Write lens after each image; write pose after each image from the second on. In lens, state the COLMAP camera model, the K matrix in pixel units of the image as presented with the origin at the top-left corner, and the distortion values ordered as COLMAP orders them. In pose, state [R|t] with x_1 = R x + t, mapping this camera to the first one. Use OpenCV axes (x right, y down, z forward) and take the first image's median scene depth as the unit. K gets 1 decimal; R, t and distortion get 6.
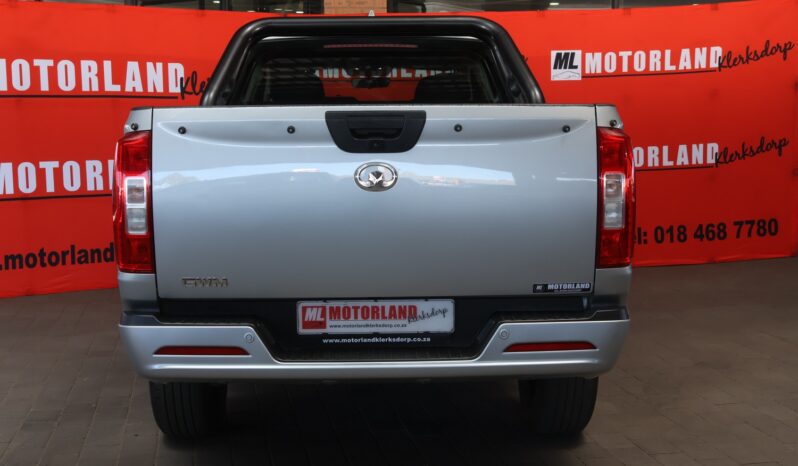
lens RADIAL K [[1203.4, 0, 412.4], [0, 1203.4, 238.3], [0, 0, 1]] dist [-0.026449, 0.000000]
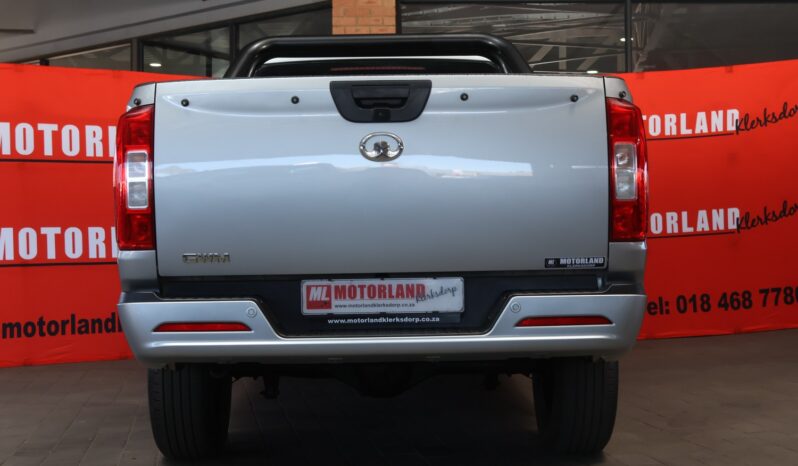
lens RADIAL K [[1251.3, 0, 403.8], [0, 1251.3, 235.5], [0, 0, 1]] dist [-0.018395, 0.000000]
pose [[0.999749, -0.012626, -0.018507, 0.005745], [0.010141, 0.991630, -0.128715, 0.146628], [0.019978, 0.128495, 0.991509, -0.002348]]
